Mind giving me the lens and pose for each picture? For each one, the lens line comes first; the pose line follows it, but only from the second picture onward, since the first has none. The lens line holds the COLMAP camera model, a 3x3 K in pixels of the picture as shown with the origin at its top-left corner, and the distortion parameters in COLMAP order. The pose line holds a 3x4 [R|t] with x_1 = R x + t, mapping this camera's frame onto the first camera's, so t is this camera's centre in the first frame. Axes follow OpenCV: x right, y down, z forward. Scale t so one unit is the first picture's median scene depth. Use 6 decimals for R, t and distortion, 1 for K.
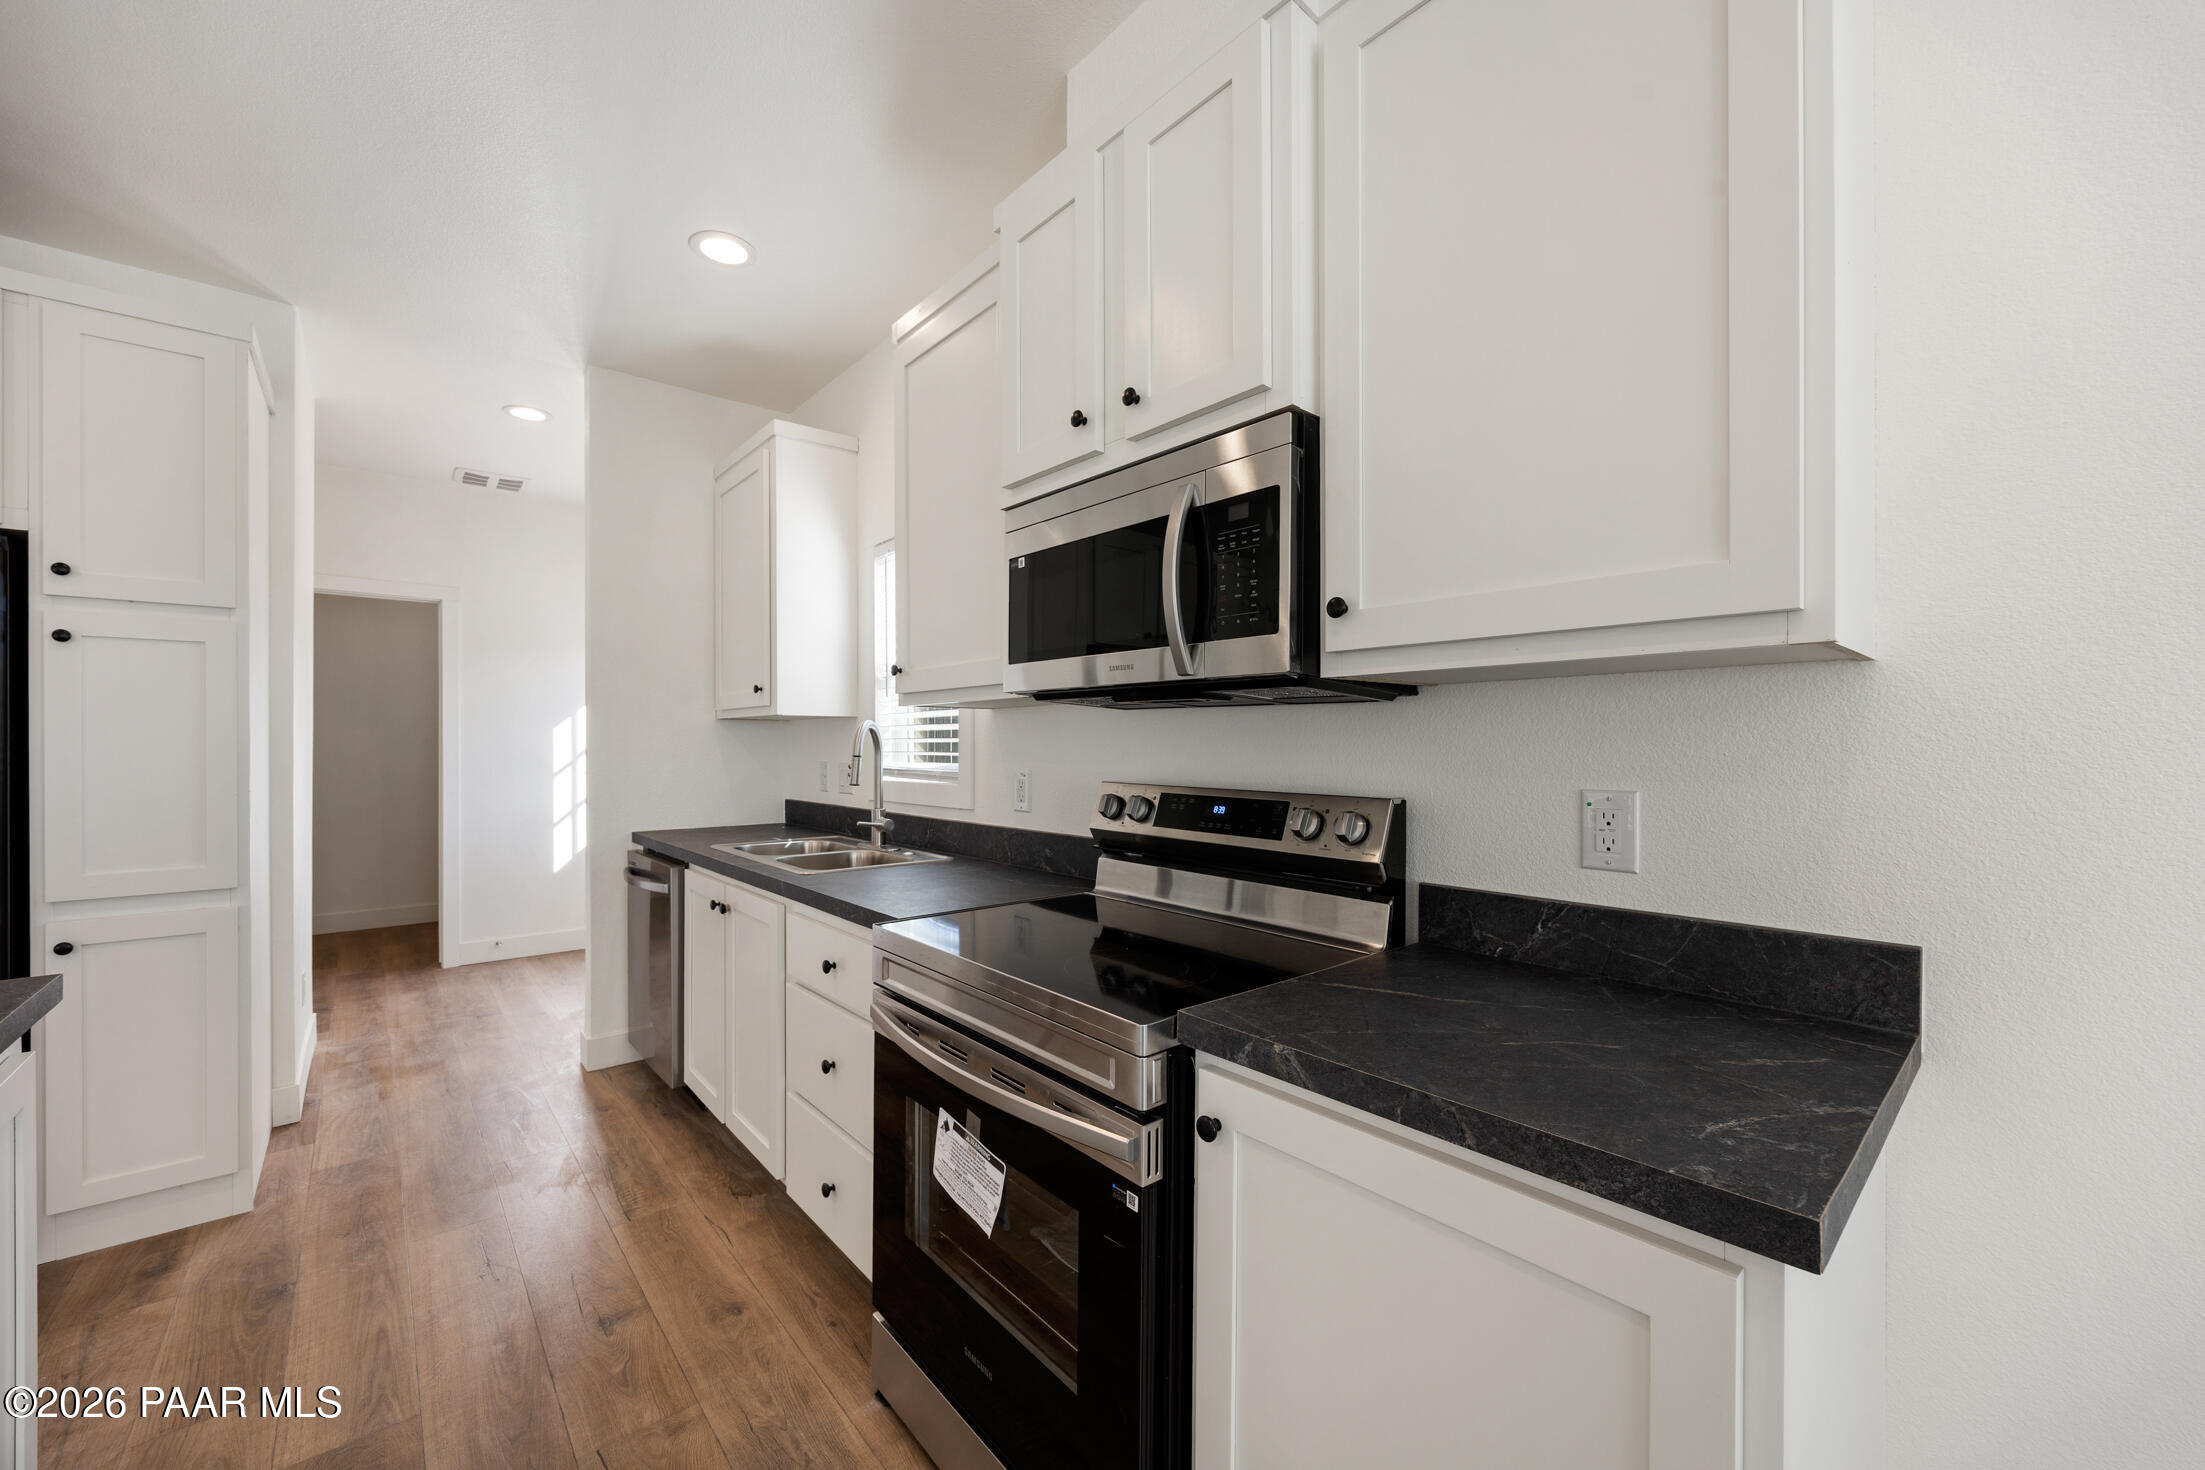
lens RADIAL K [[836.1, 0, 1097.6], [0, 836.1, 747.6], [0, 0, 1]] dist [-0.003305, 0.000211]
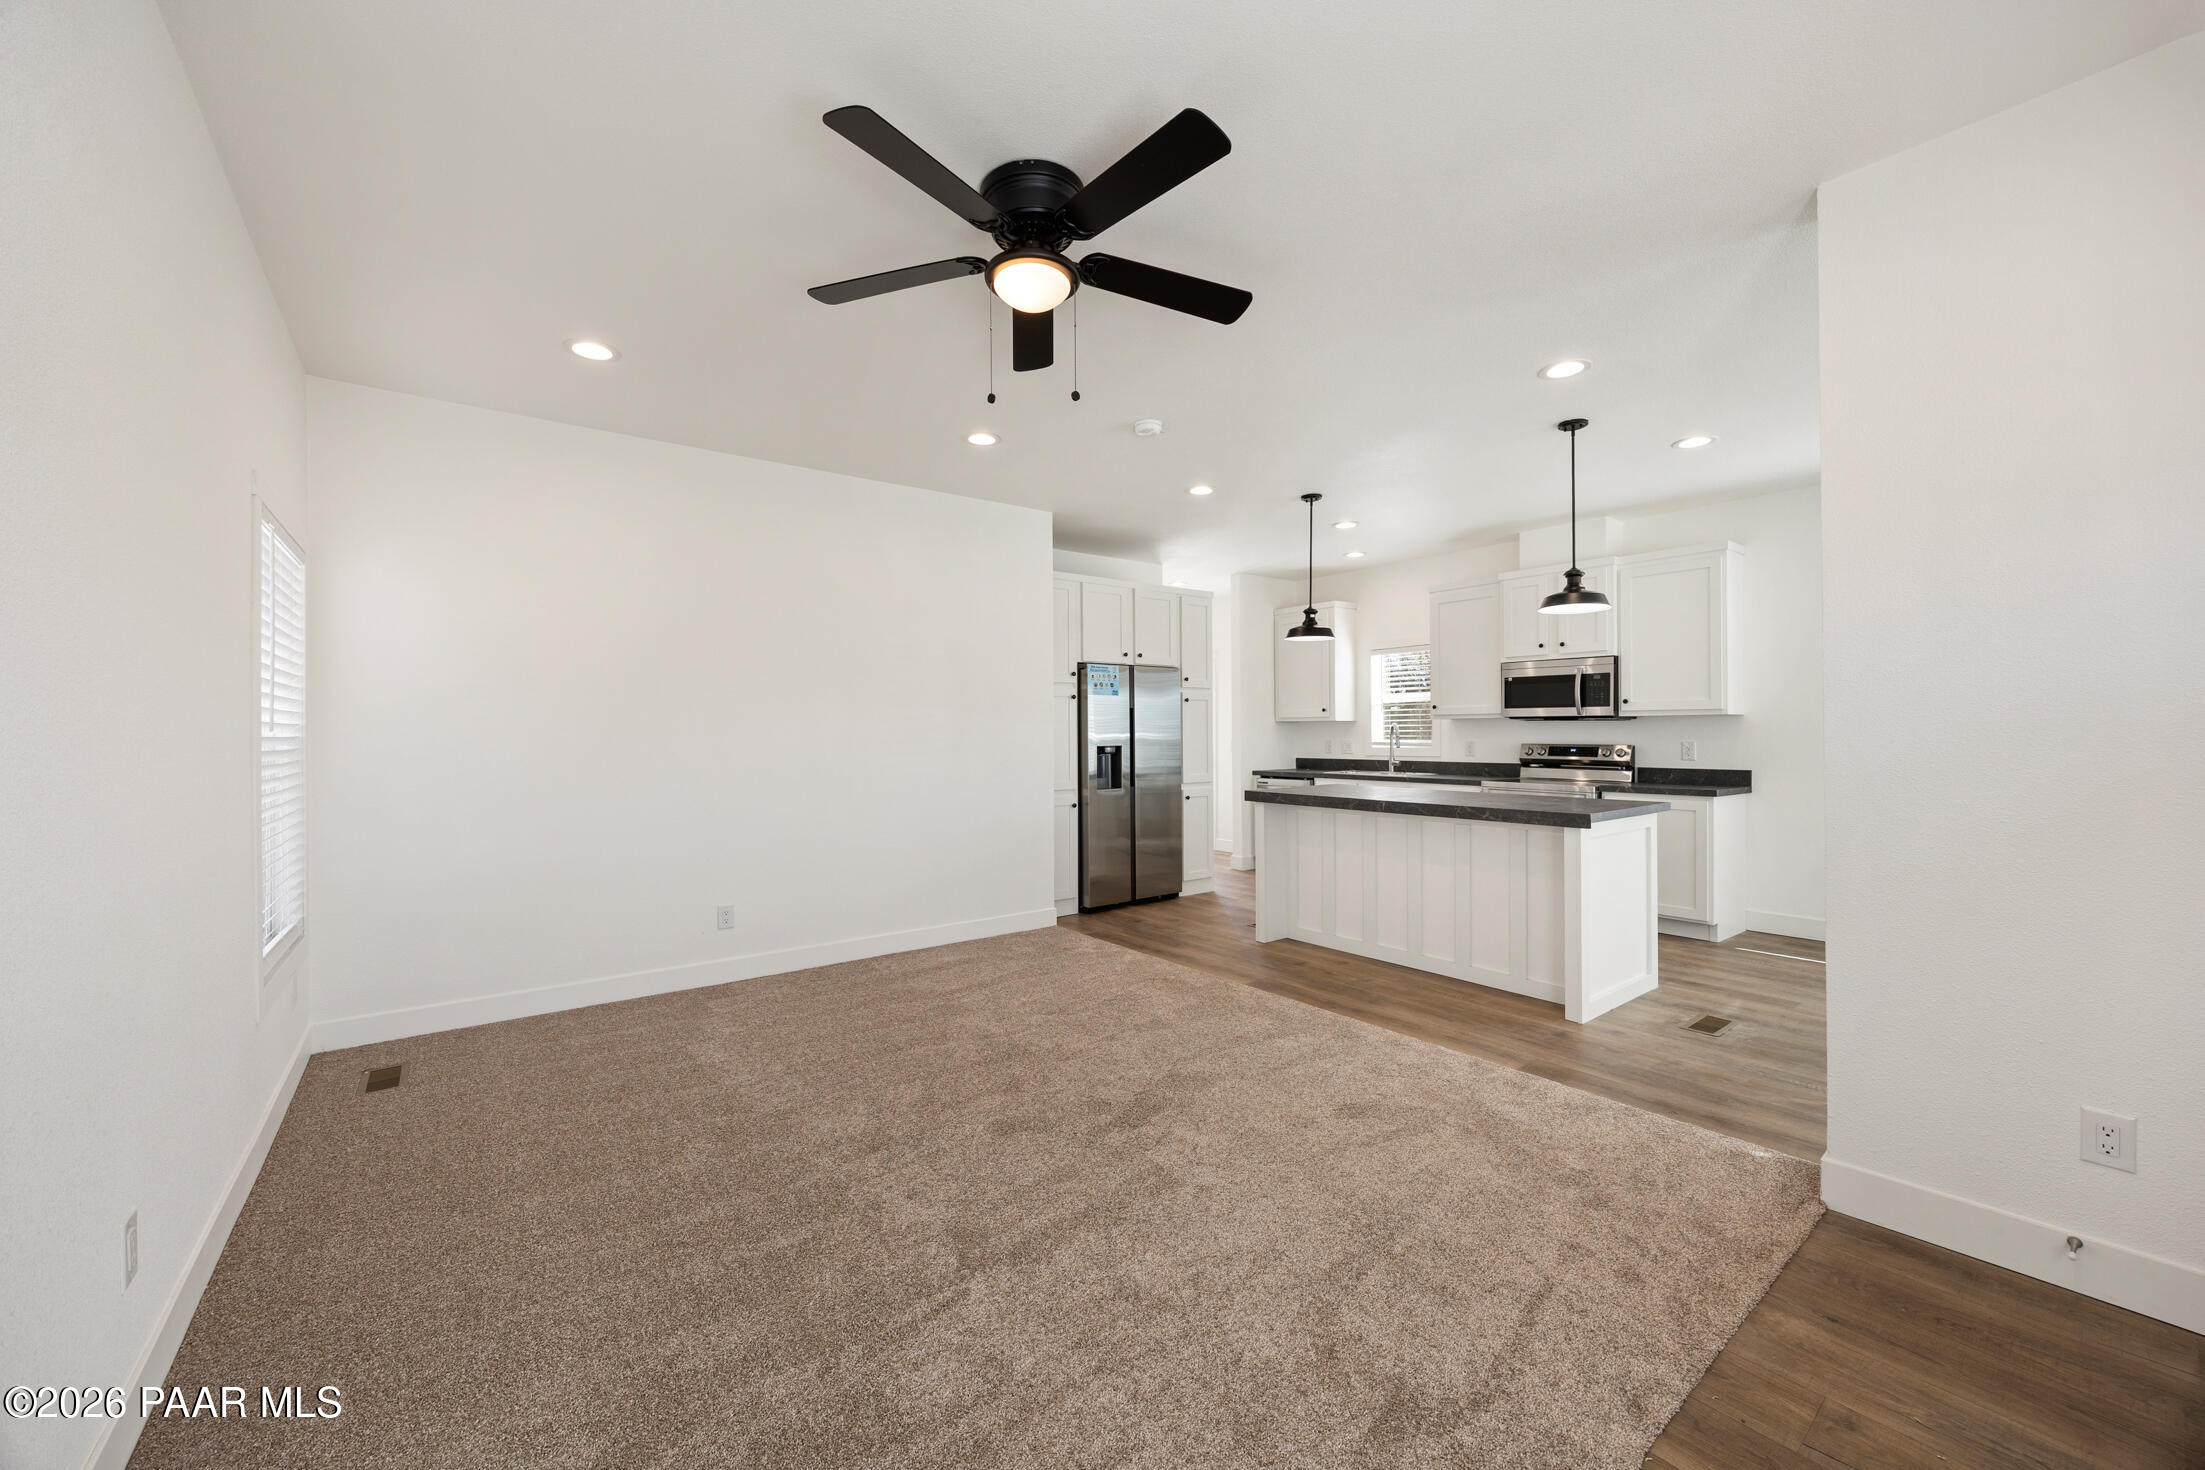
lens RADIAL K [[836.1, 0, 1090.8], [0, 836.1, 731.8], [0, 0, 1]] dist [-0.003305, 0.000211]
pose [[0.997879, -0.006607, -0.064766, -1.964898], [0.006367, 0.999972, -0.003910, -0.002773], [0.064790, 0.003489, 0.997893, -3.144854]]
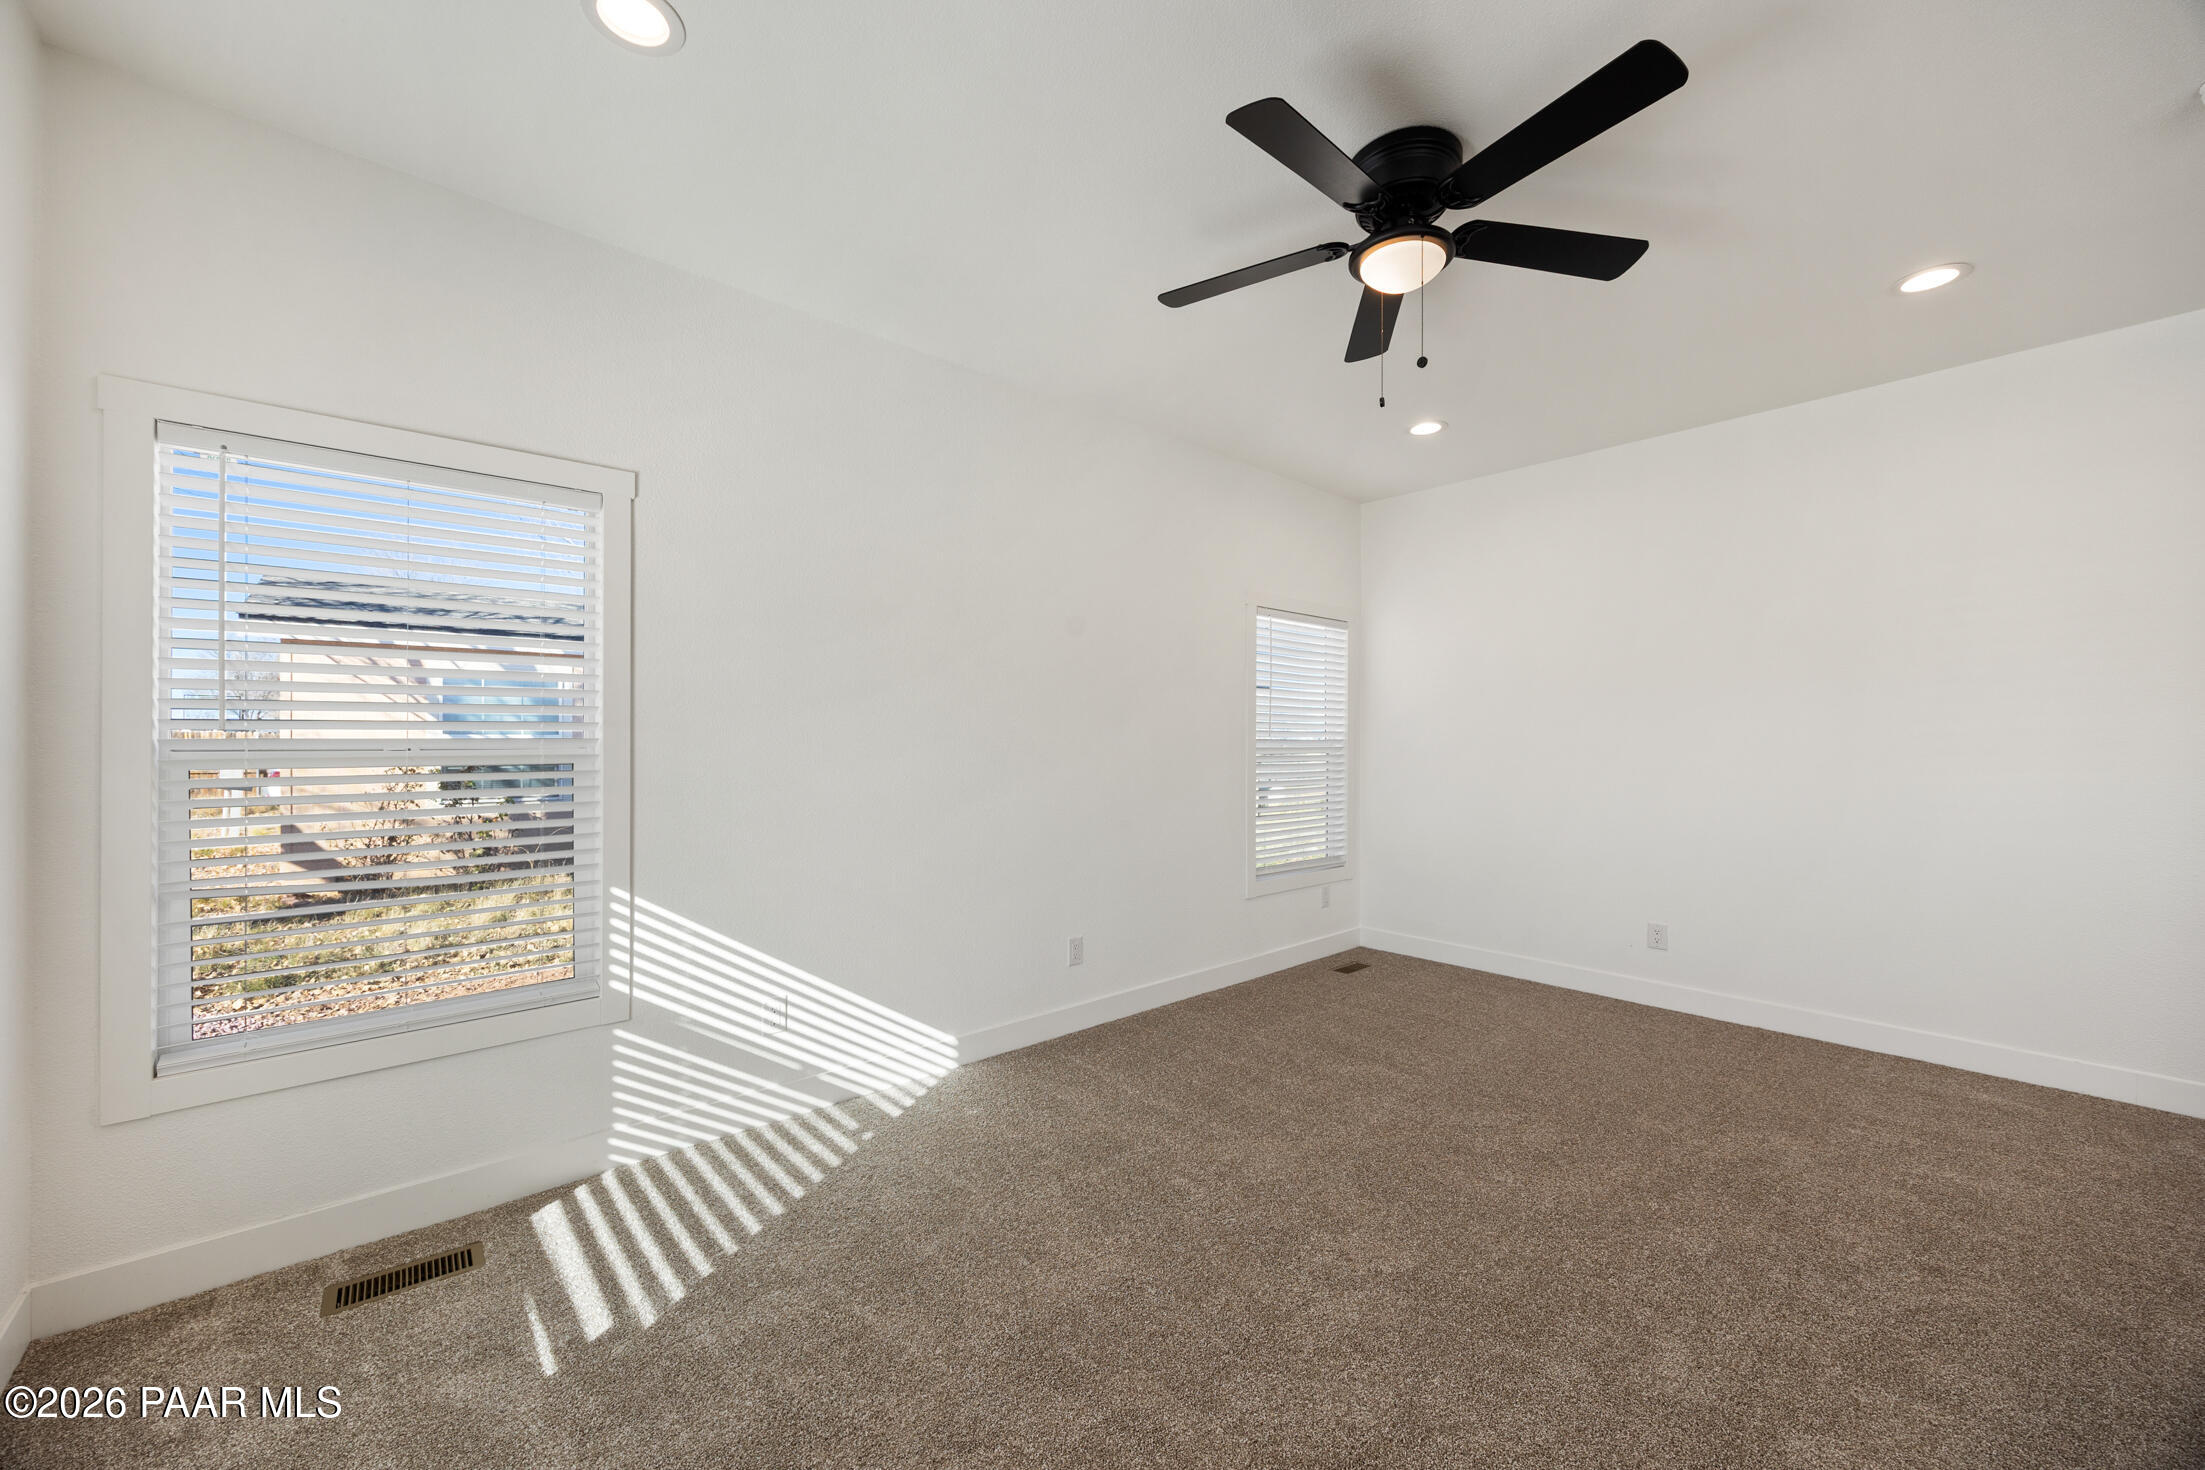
lens RADIAL K [[836.1, 0, 1101.4], [0, 836.1, 738.2], [0, 0, 1]] dist [-0.003305, 0.000211]
pose [[0.023291, -0.003612, -0.999722, -0.695426], [-0.005725, 0.999977, -0.003746, -0.002741], [0.999712, 0.005810, 0.023270, -2.153176]]
